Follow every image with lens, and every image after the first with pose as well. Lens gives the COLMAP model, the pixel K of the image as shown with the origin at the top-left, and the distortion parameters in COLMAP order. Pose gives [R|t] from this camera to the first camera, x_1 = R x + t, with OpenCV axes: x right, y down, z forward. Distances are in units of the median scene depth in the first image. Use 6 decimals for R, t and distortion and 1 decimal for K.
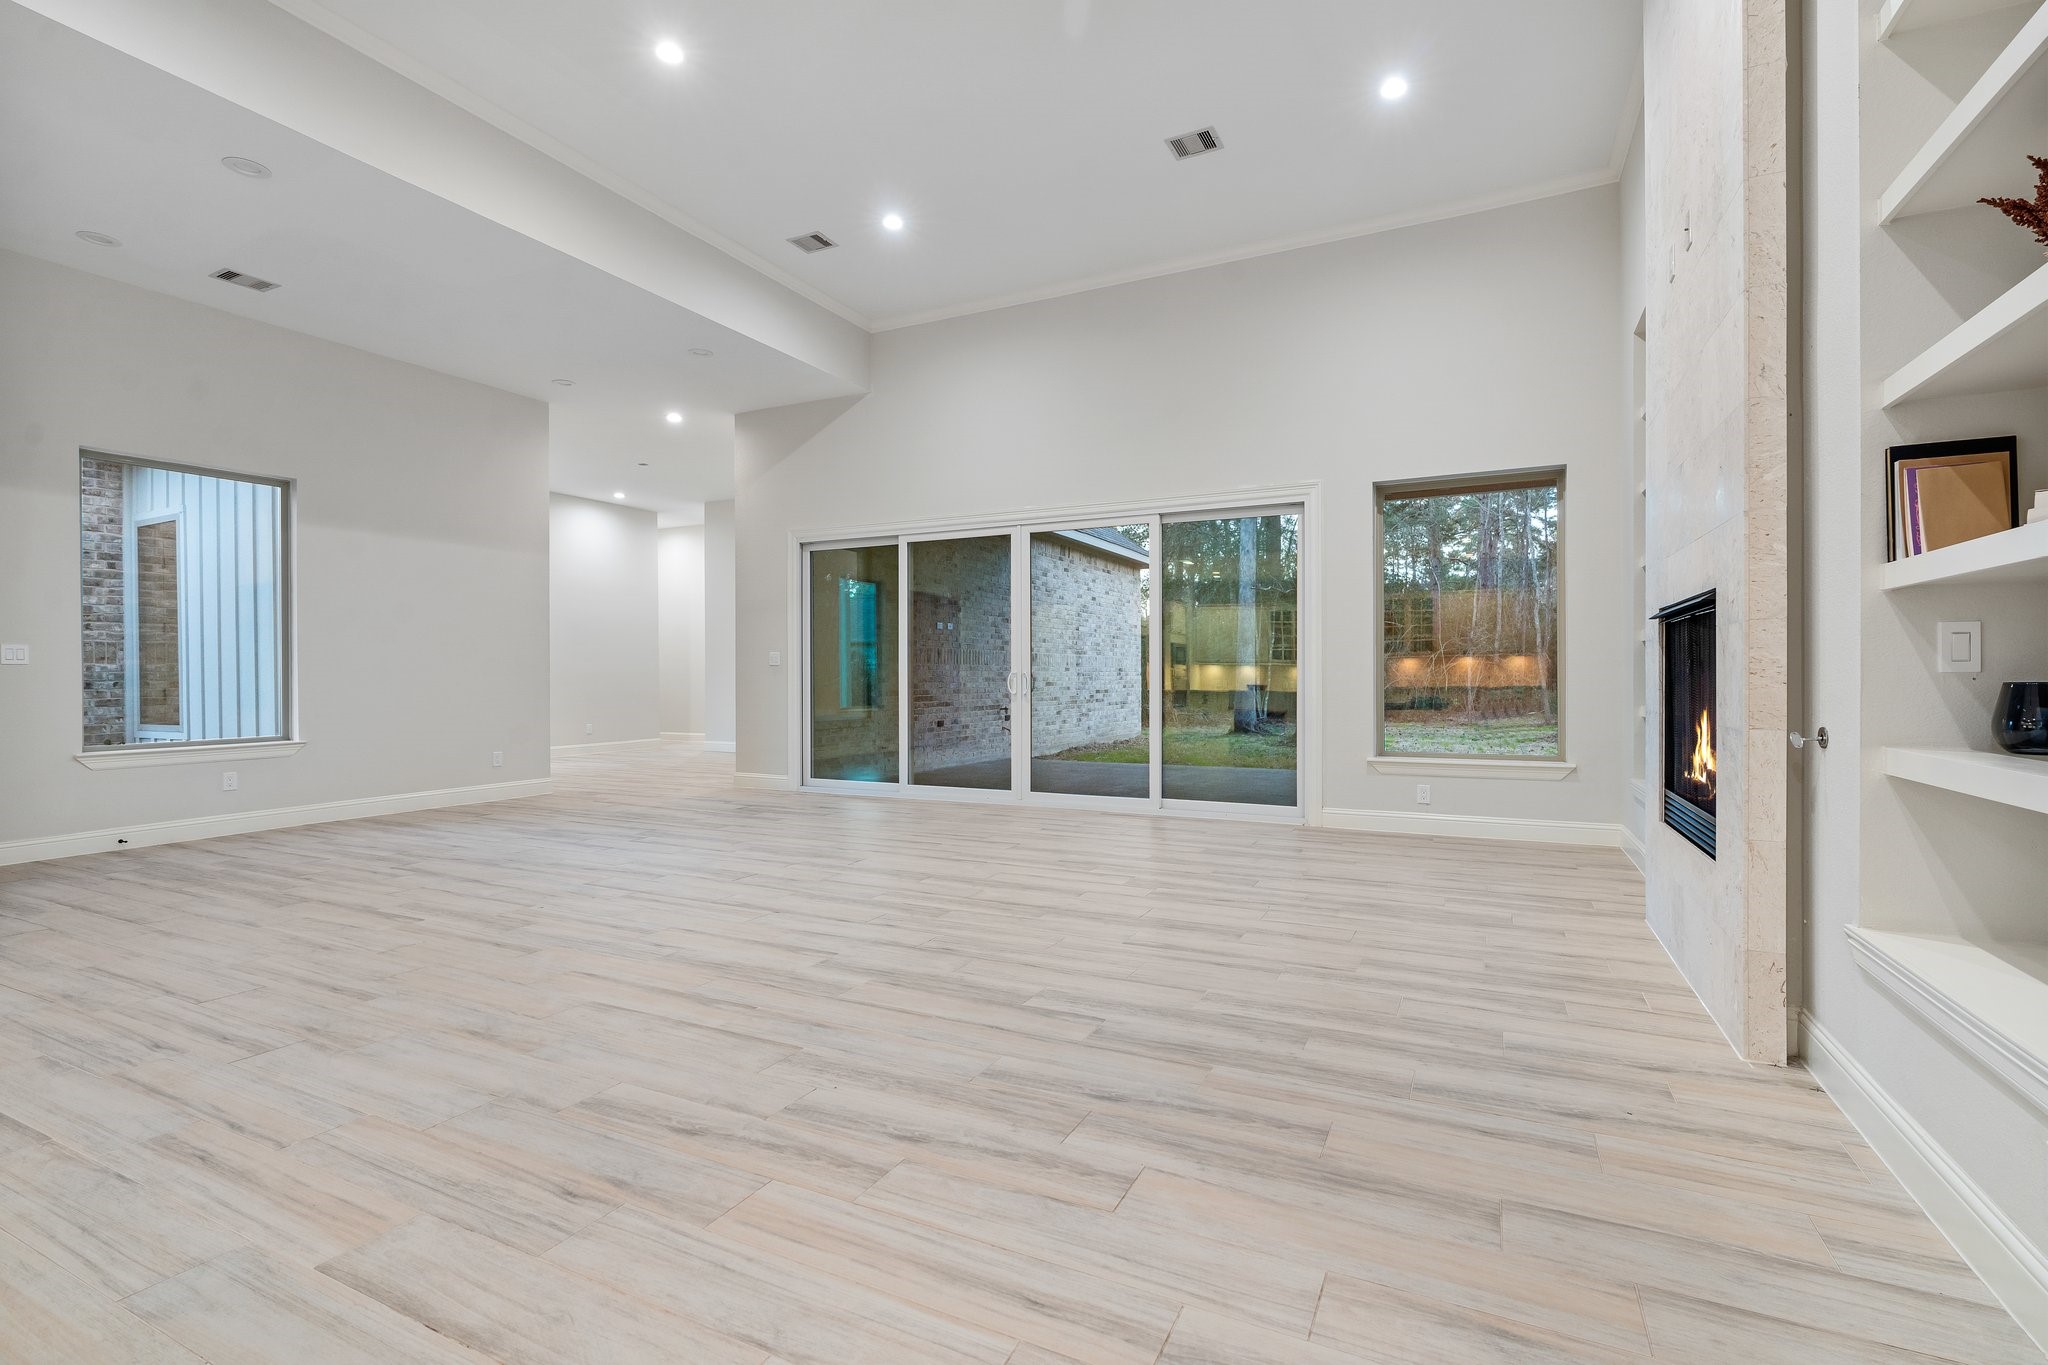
lens RADIAL K [[925.0, 0, 1021.6], [0, 925.0, 678.4], [0, 0, 1]] dist [-0.001139, 0.001115]
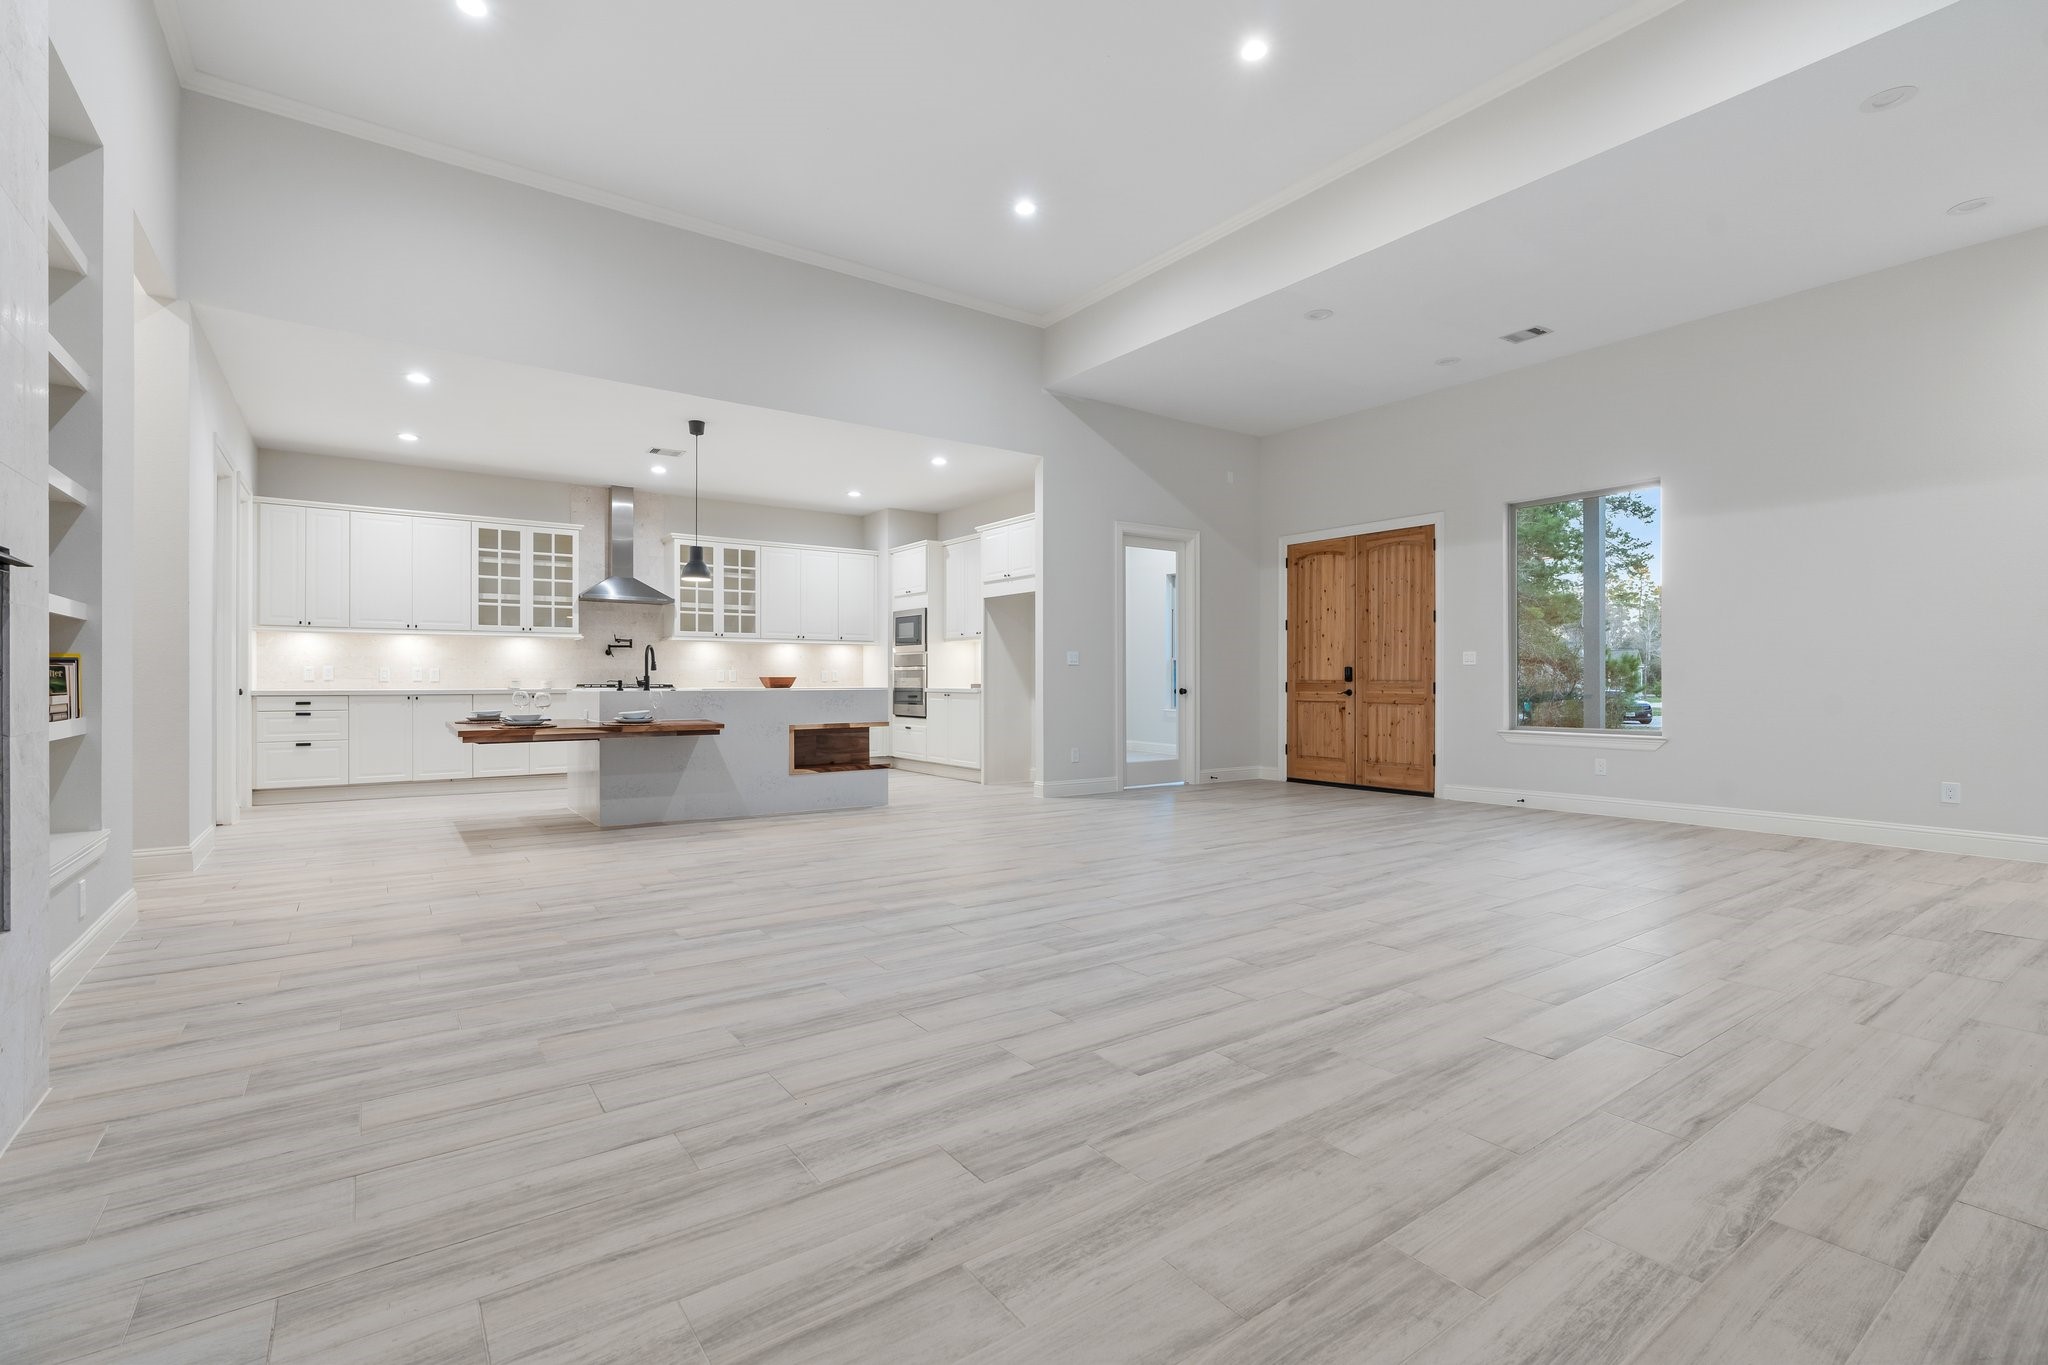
lens RADIAL K [[925.0, 0, 1022.8], [0, 925.0, 680.3], [0, 0, 1]] dist [-0.001139, 0.001115]
pose [[-0.470934, 0.003587, -0.882161, 0.876070], [0.001374, 0.999994, 0.003332, 0.004687], [0.882168, 0.000357, -0.470935, 1.764272]]
